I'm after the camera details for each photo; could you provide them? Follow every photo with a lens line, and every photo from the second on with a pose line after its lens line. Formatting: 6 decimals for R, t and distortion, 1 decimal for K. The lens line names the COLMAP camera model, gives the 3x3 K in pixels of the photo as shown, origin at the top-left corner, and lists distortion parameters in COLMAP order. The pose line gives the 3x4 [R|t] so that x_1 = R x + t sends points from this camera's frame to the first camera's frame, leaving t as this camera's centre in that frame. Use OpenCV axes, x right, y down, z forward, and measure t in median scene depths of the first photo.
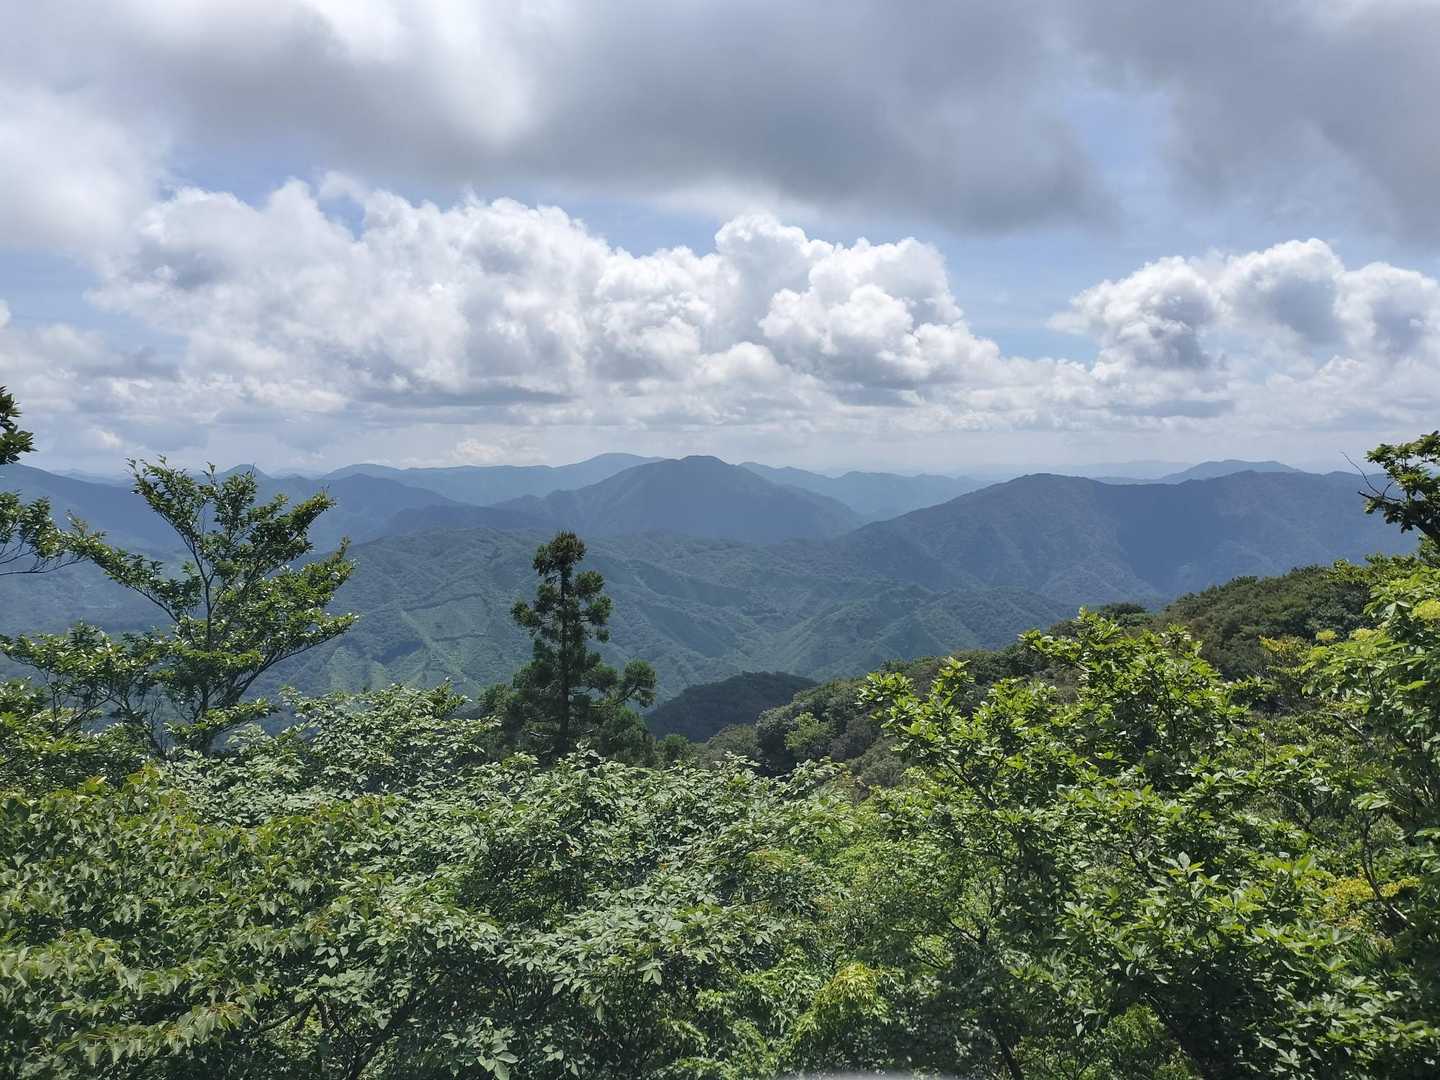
lens RADIAL K [[1055.8, 0, 720.0], [0, 1055.8, 540.0], [0, 0, 1]] dist [0.066535, -0.087245]
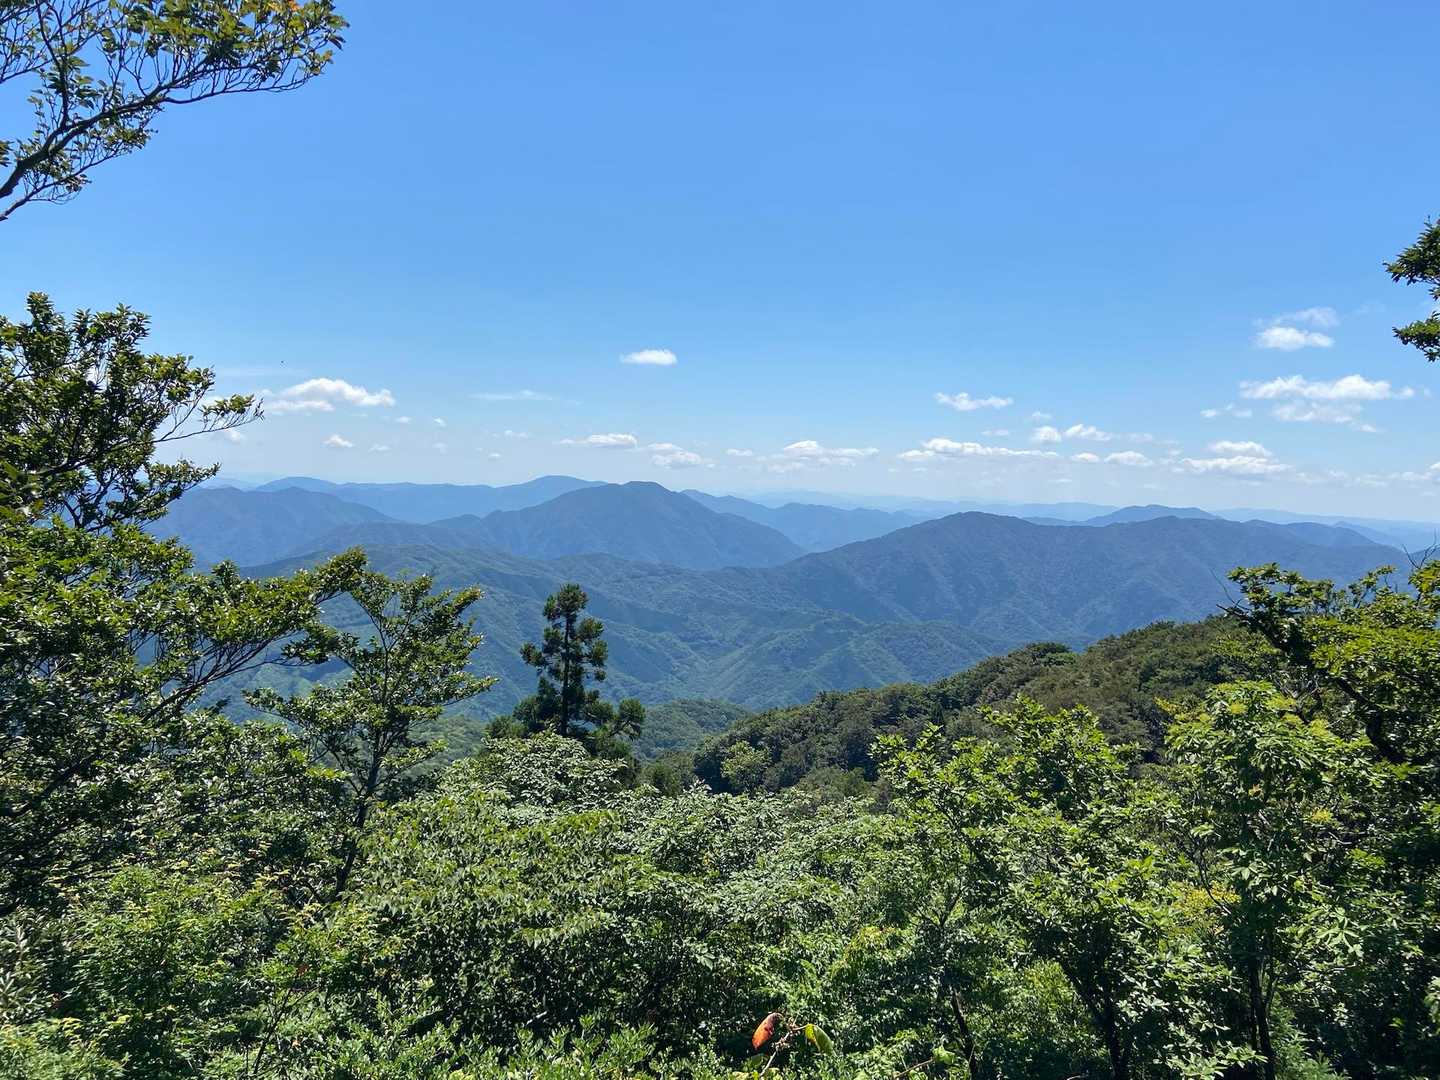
lens RADIAL K [[1058.8, 0, 720.0], [0, 1058.8, 540.0], [0, 0, 1]] dist [0.073996, 0.000416]
pose [[0.997502, 0.035493, 0.061070, -0.056087], [-0.034104, 0.999139, -0.023639, -0.032502], [-0.061857, 0.021497, 0.997853, -0.149605]]
